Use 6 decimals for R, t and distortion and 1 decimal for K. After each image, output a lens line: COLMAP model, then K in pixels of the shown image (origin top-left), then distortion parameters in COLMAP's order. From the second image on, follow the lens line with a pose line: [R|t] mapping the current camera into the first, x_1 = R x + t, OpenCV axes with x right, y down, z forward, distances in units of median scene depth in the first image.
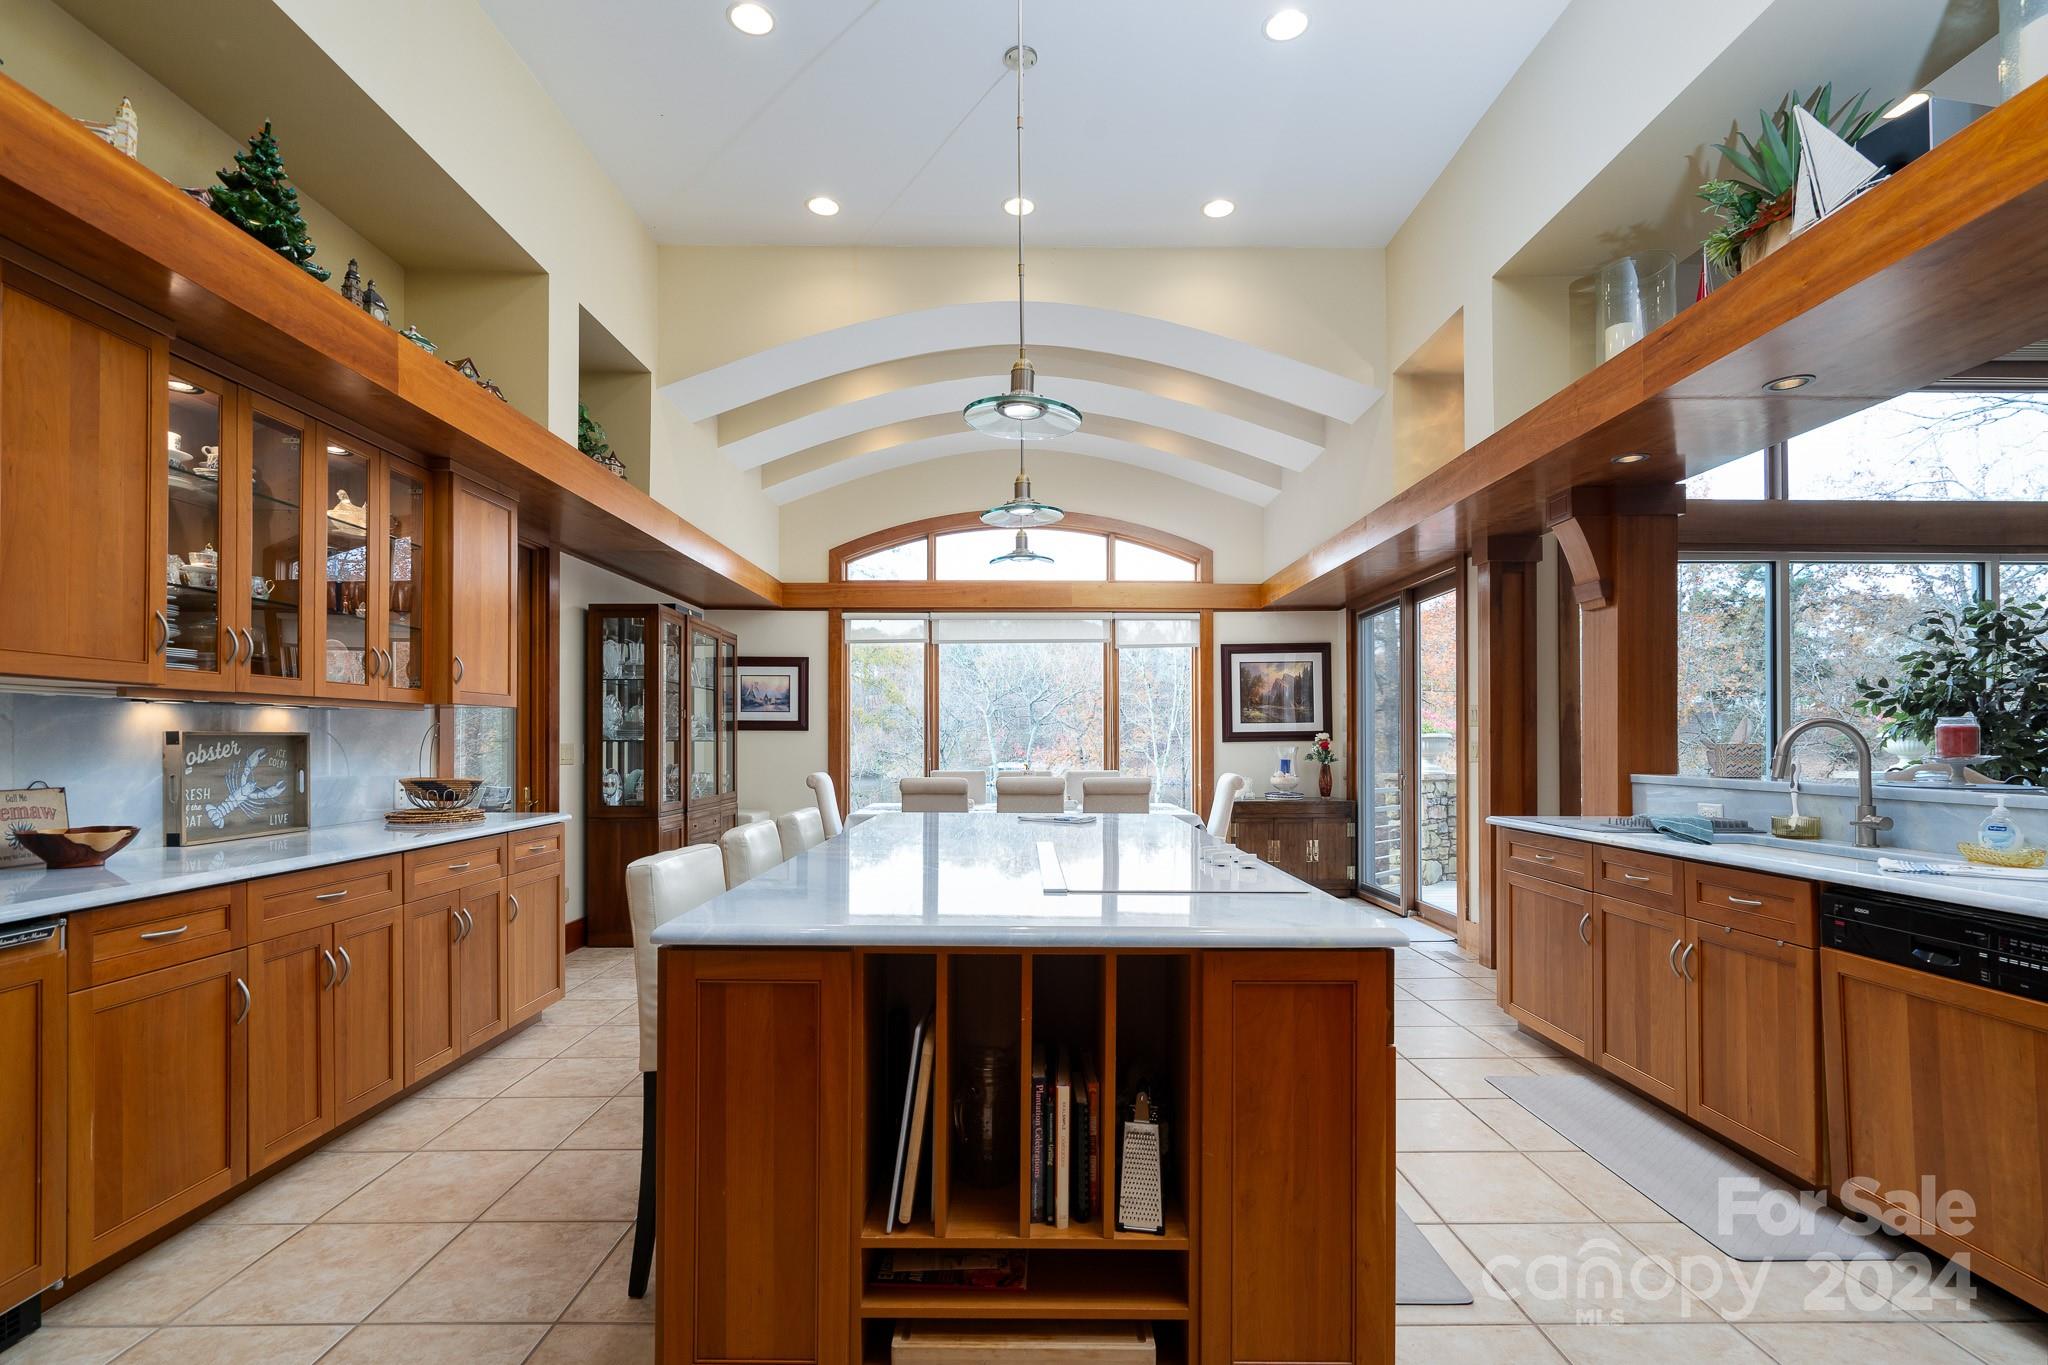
lens RADIAL K [[955.4, 0, 1025.3], [0, 955.4, 735.6], [0, 0, 1]] dist [-0.001123, 0.000401]
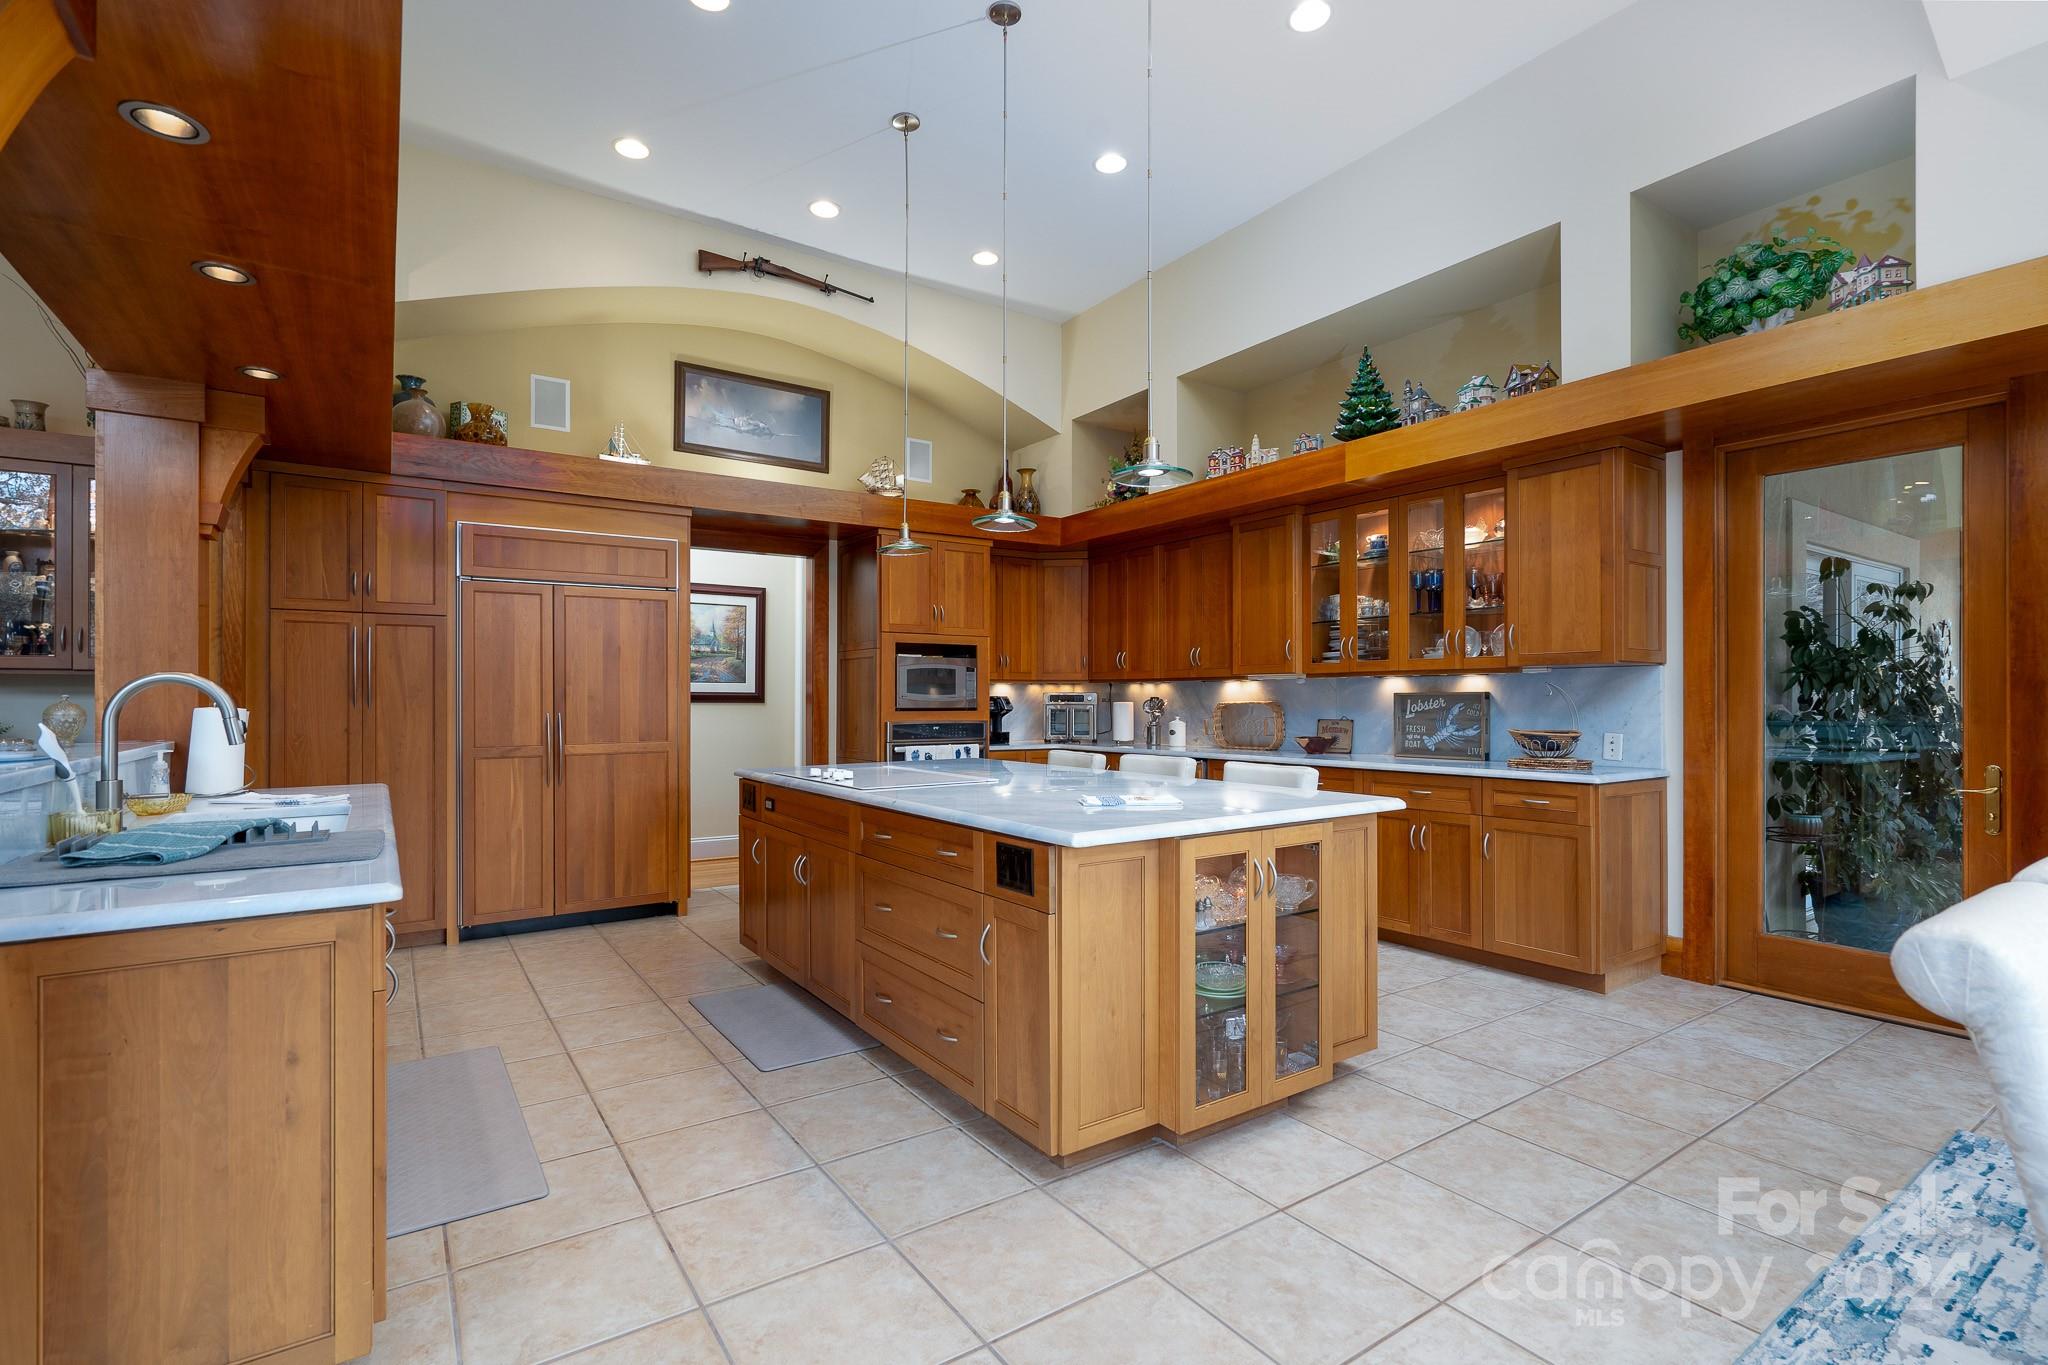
lens RADIAL K [[927.1, 0, 1019.2], [0, 927.1, 688.7], [0, 0, 1]] dist [-0.001933, 0.000423]
pose [[-0.831561, -0.000476, -0.555433, 0.262669], [0.008191, 0.999880, -0.013121, 0.001850], [0.555373, -0.015460, -0.831457, 0.787978]]
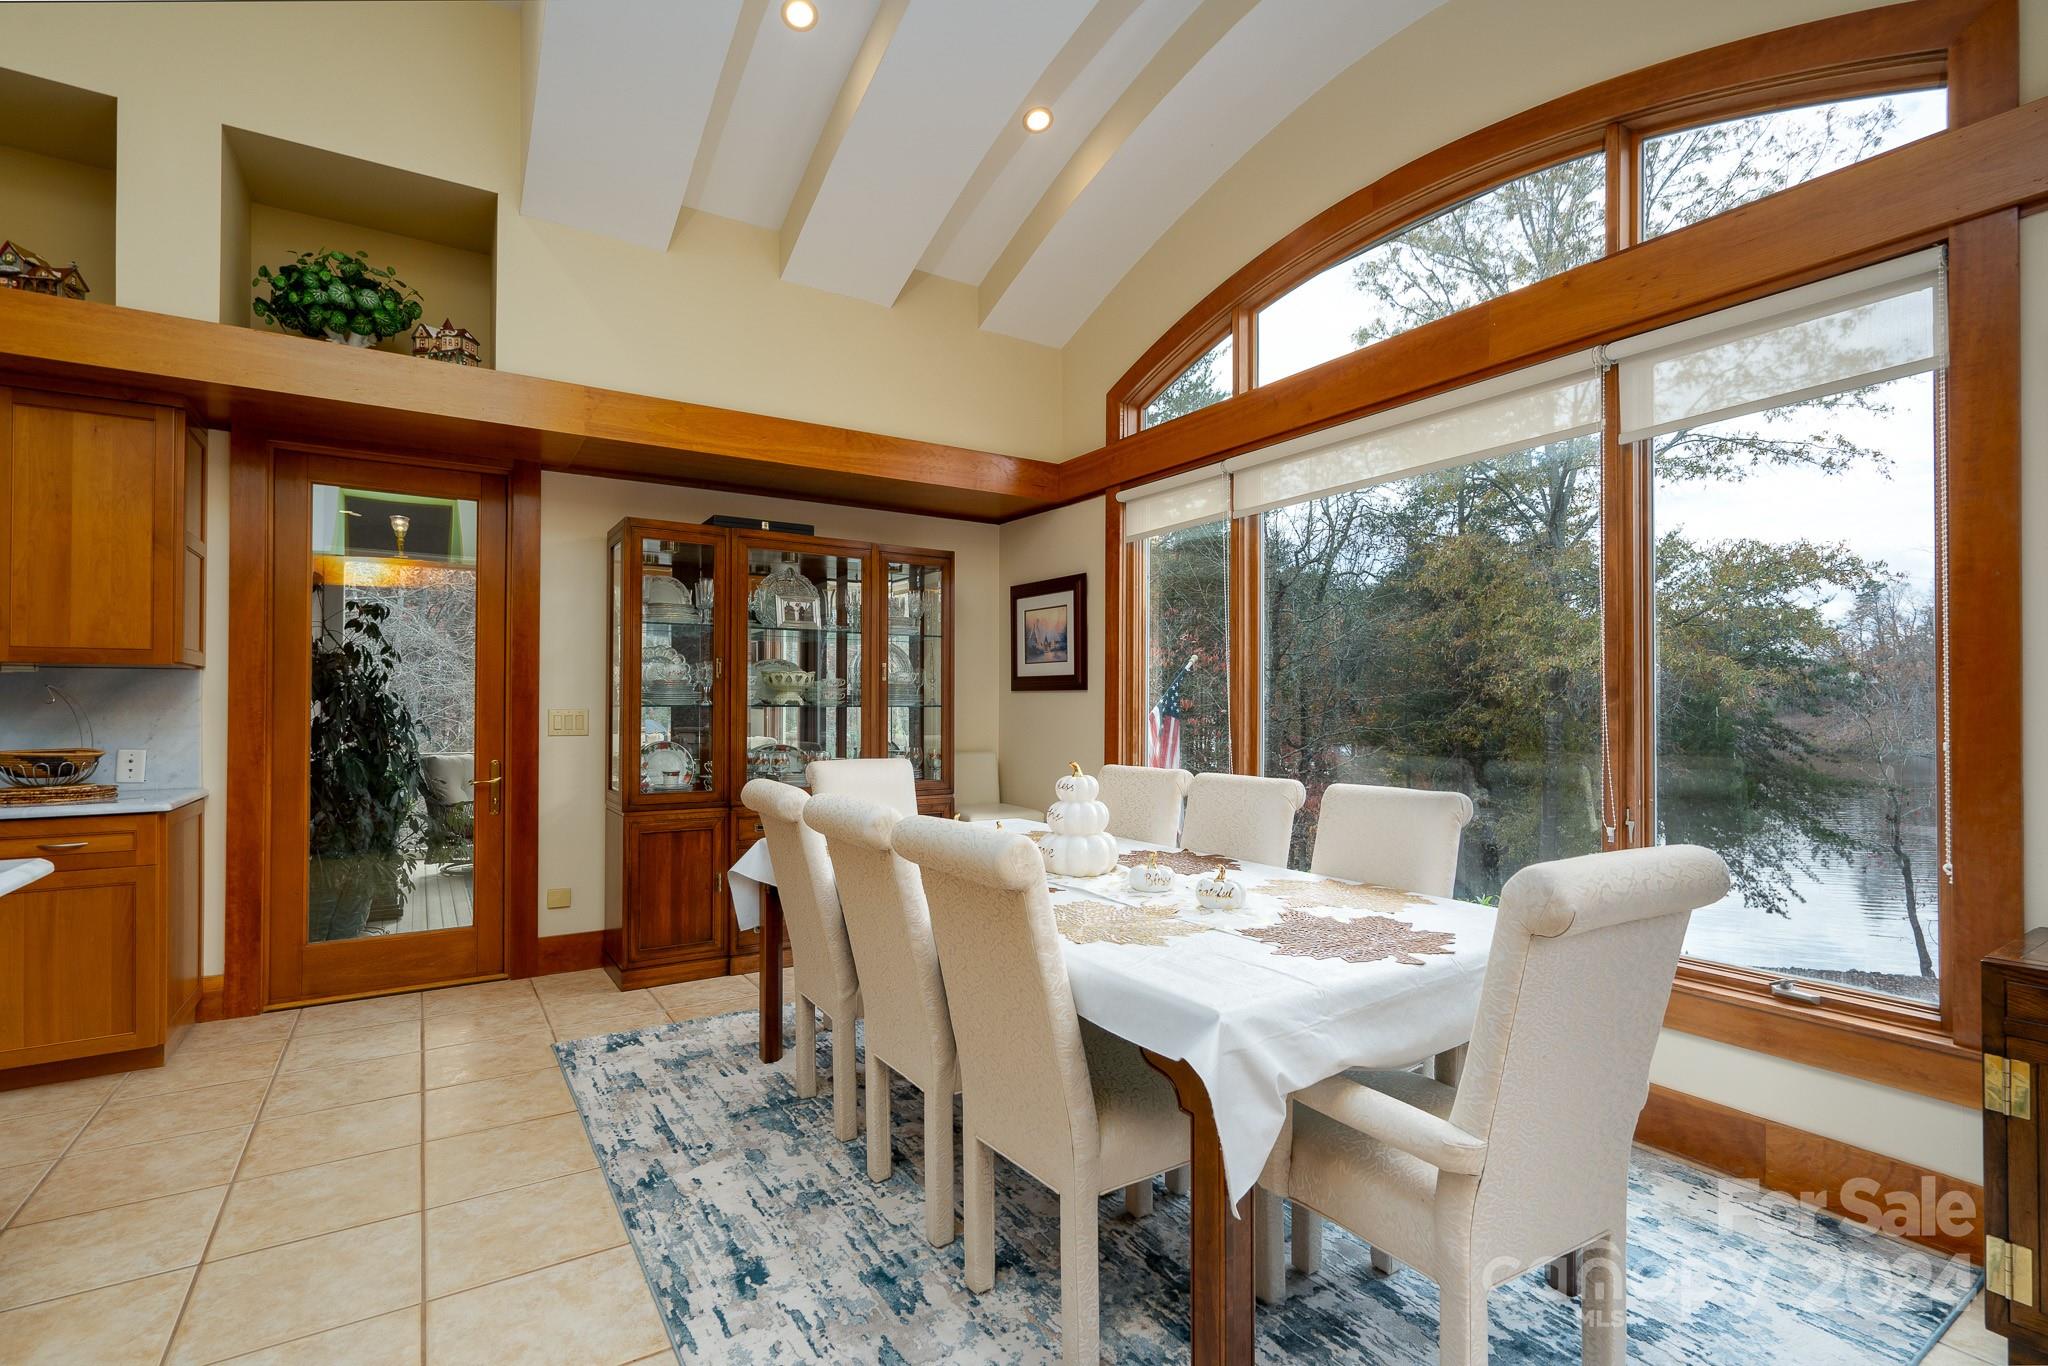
lens RADIAL K [[937.5, 0, 1015.6], [0, 937.5, 694.4], [0, 0, 1]] dist [-0.000487, 0.000753]
pose [[0.528843, -0.006112, -0.848698, 0.277008], [0.002580, 0.999981, -0.005594, 0.000802], [0.848716, 0.000769, 0.528849, 0.650654]]
